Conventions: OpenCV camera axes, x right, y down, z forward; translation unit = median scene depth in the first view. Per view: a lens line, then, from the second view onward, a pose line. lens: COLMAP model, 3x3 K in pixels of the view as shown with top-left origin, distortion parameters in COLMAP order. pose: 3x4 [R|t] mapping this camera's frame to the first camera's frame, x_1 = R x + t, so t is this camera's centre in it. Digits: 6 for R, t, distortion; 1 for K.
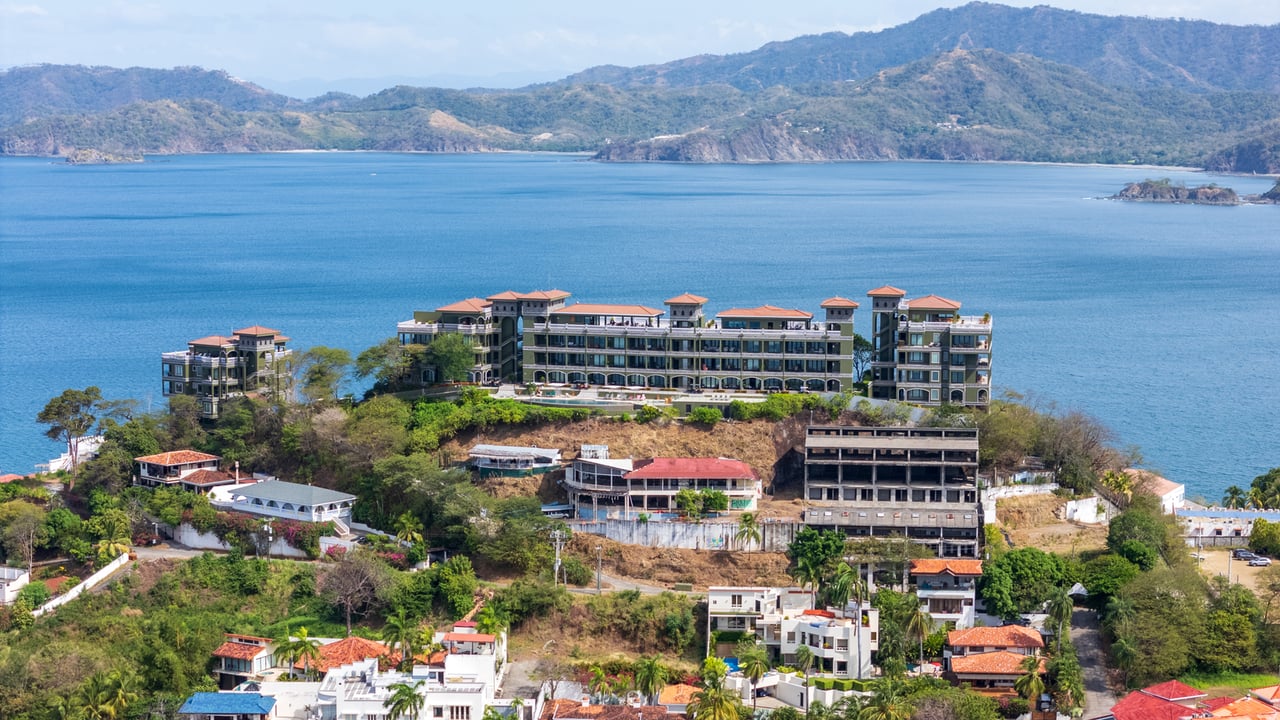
lens RADIAL K [[2423.8, 0, 638.9], [0, 2423.8, 363.9], [0, 0, 1]] dist [-0.241171, 0.000000]
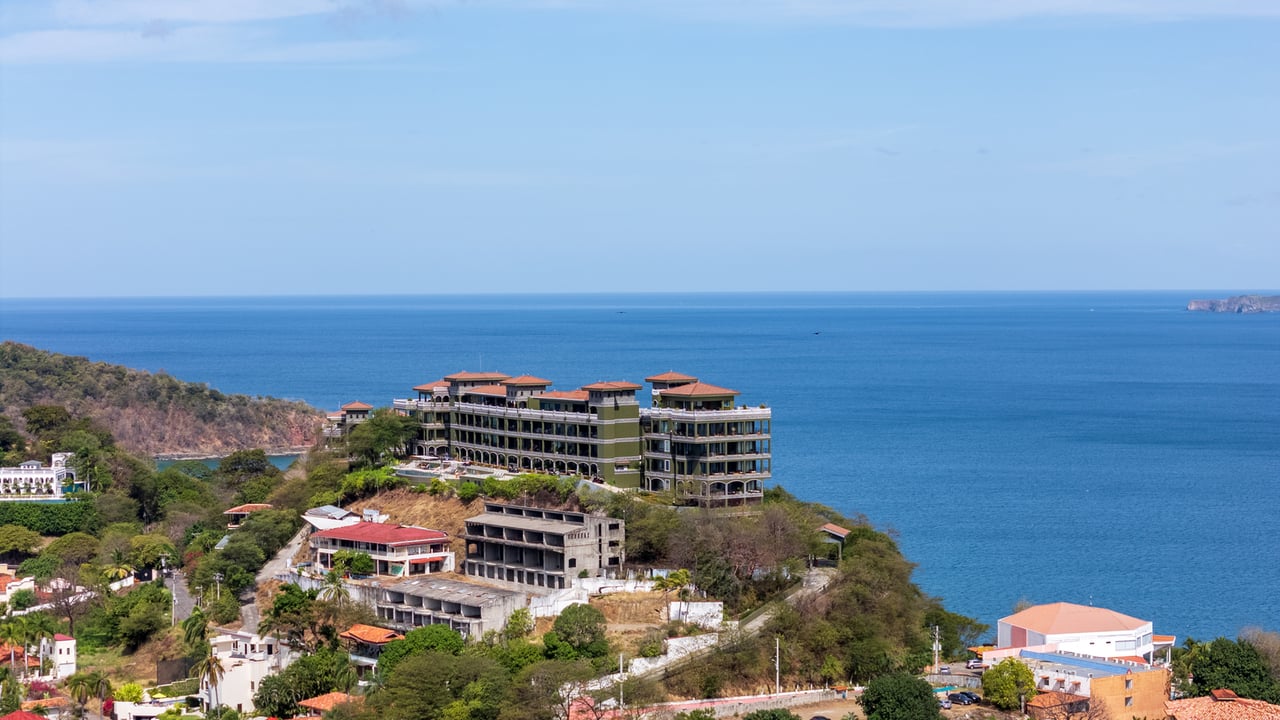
lens RADIAL K [[2351.1, 0, 647.9], [0, 2351.1, 359.5], [0, 0, 1]] dist [-0.054246, 0.000000]
pose [[0.682736, 0.011031, -0.730582, 0.747402], [-0.067179, 0.996599, -0.047732, 0.007957], [0.727570, 0.081668, 0.681155, 0.343496]]
